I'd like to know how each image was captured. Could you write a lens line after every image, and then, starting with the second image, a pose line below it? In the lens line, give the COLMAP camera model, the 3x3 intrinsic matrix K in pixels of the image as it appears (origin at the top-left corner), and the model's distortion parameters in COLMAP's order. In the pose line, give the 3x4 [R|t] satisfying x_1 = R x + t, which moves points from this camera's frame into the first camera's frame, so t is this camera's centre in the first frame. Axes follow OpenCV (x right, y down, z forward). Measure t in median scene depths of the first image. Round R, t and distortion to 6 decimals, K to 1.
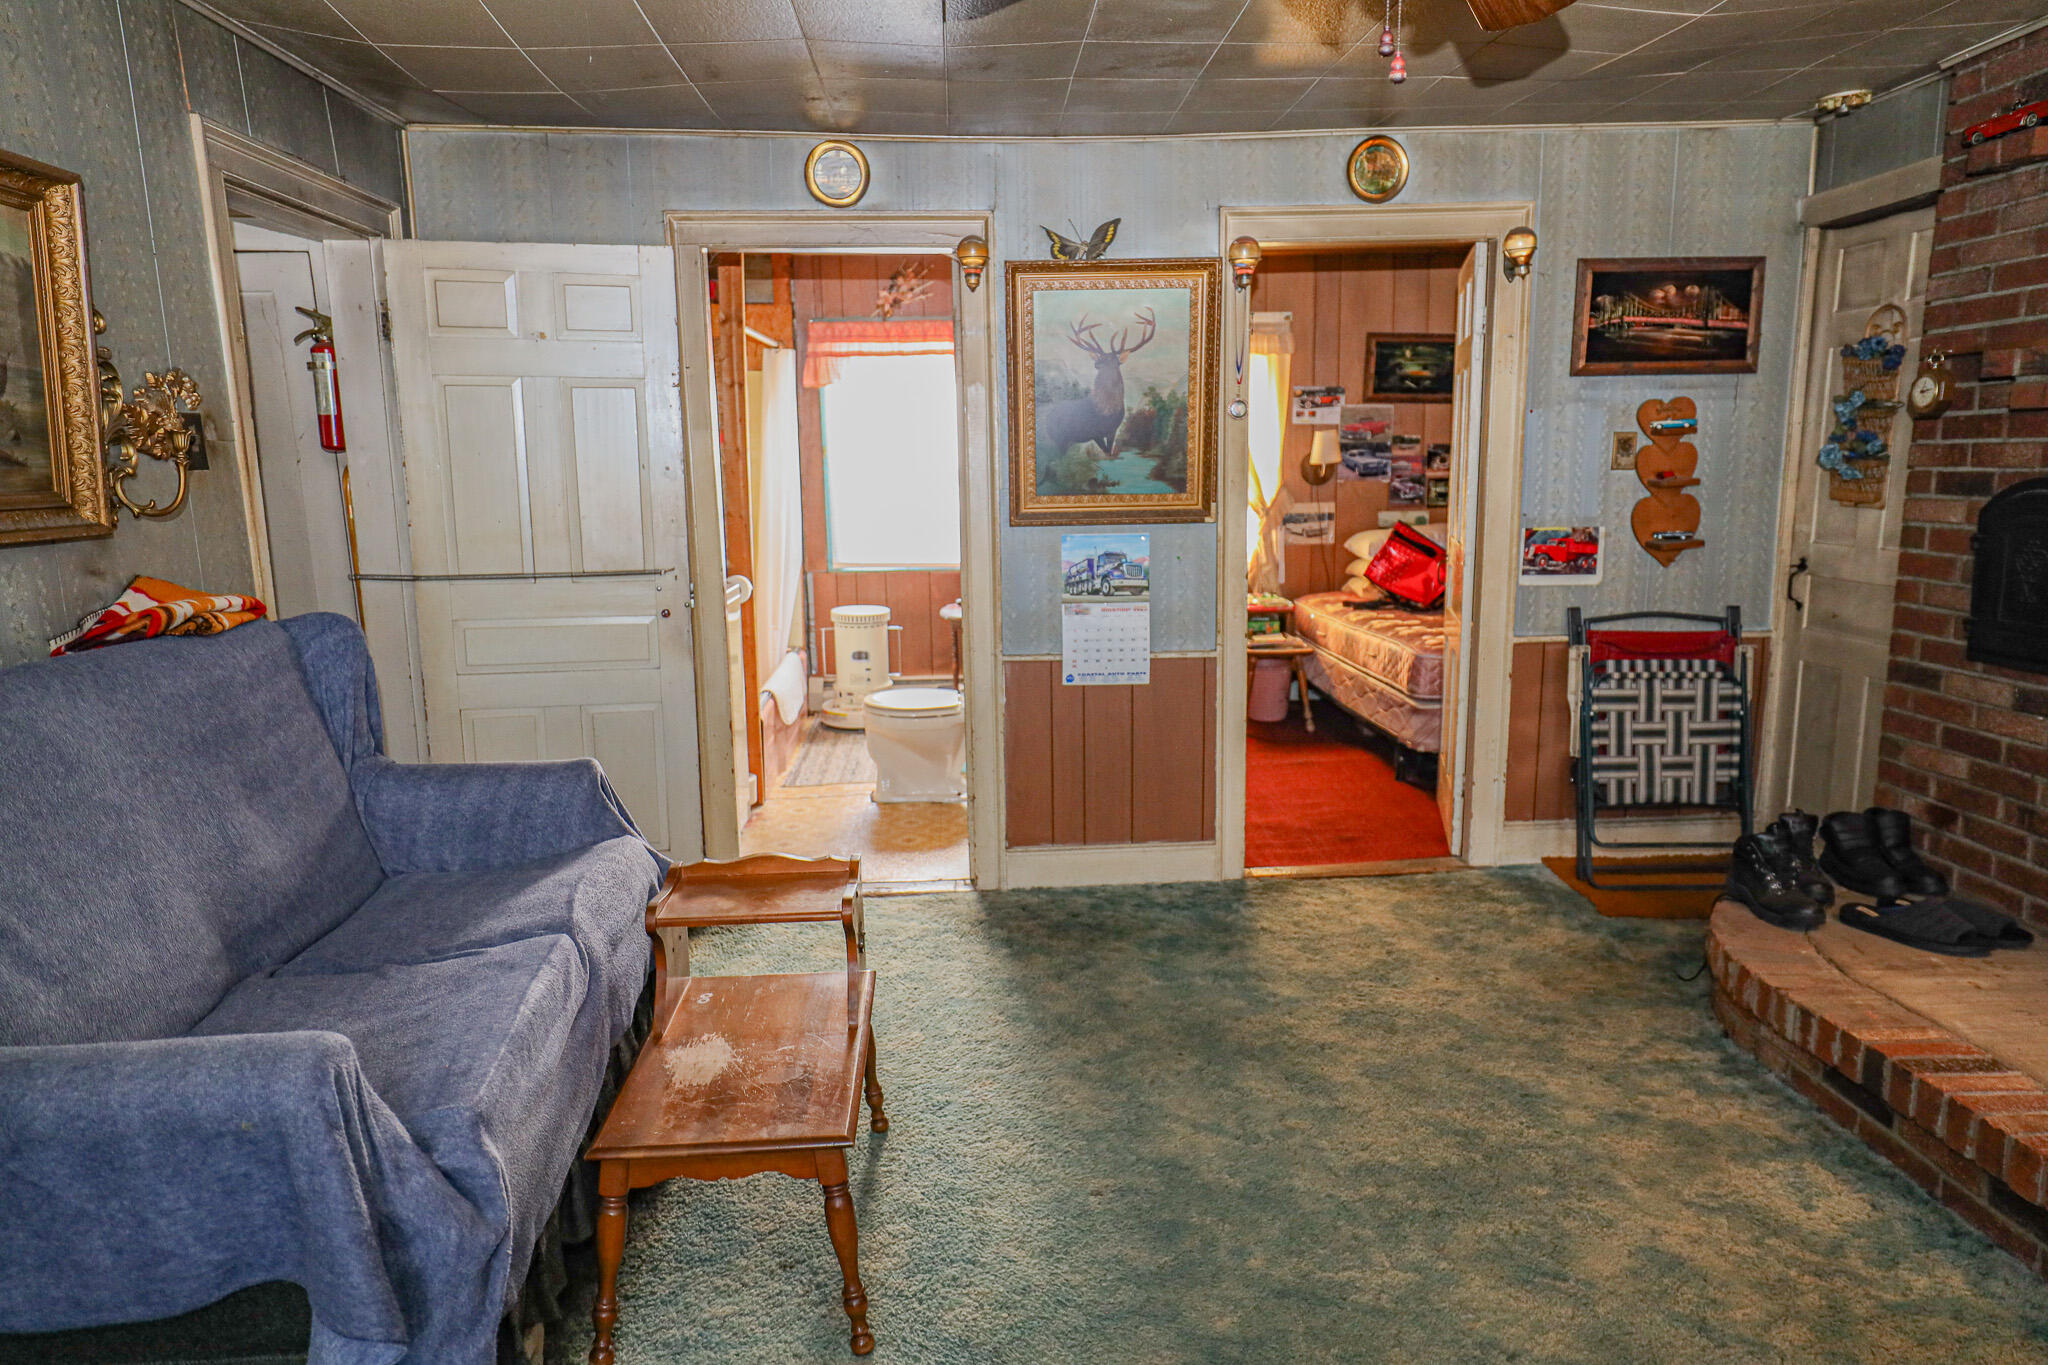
lens RADIAL K [[1300.4, 0, 1037.8], [0, 1300.4, 684.0], [0, 0, 1]] dist [-0.015827, 0.039699]
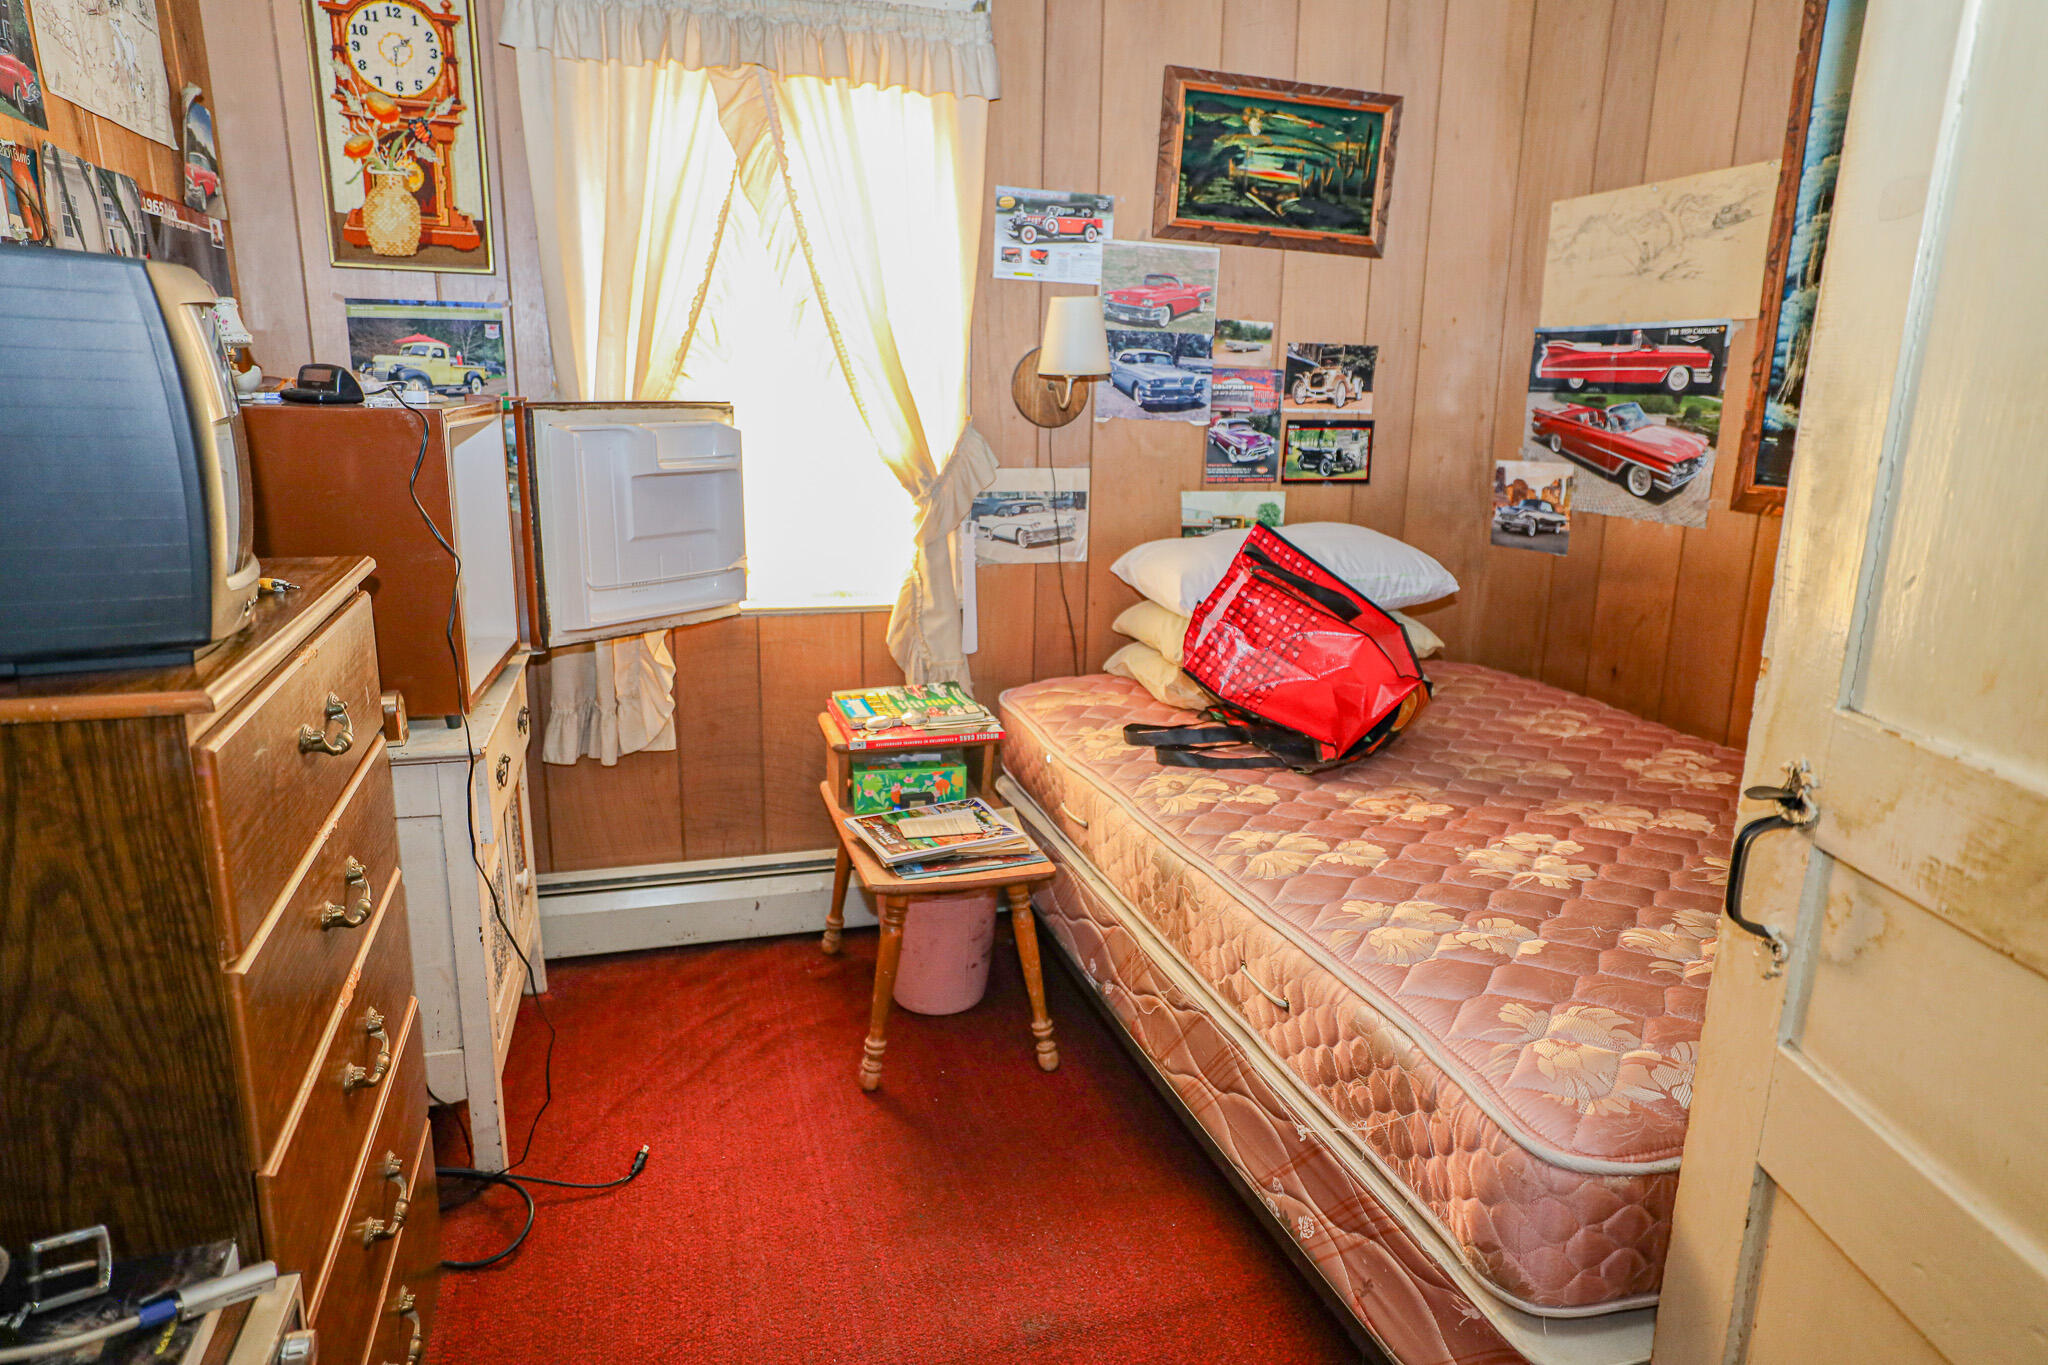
lens RADIAL K [[1262.1, 0, 1031.6], [0, 1262.1, 677.0], [0, 0, 1]] dist [-0.001534, 0.027214]
pose [[0.971519, -0.015800, 0.236434, 0.109906], [0.005614, 0.999029, 0.043692, -0.089519], [-0.236895, -0.041120, 0.970665, 0.597762]]
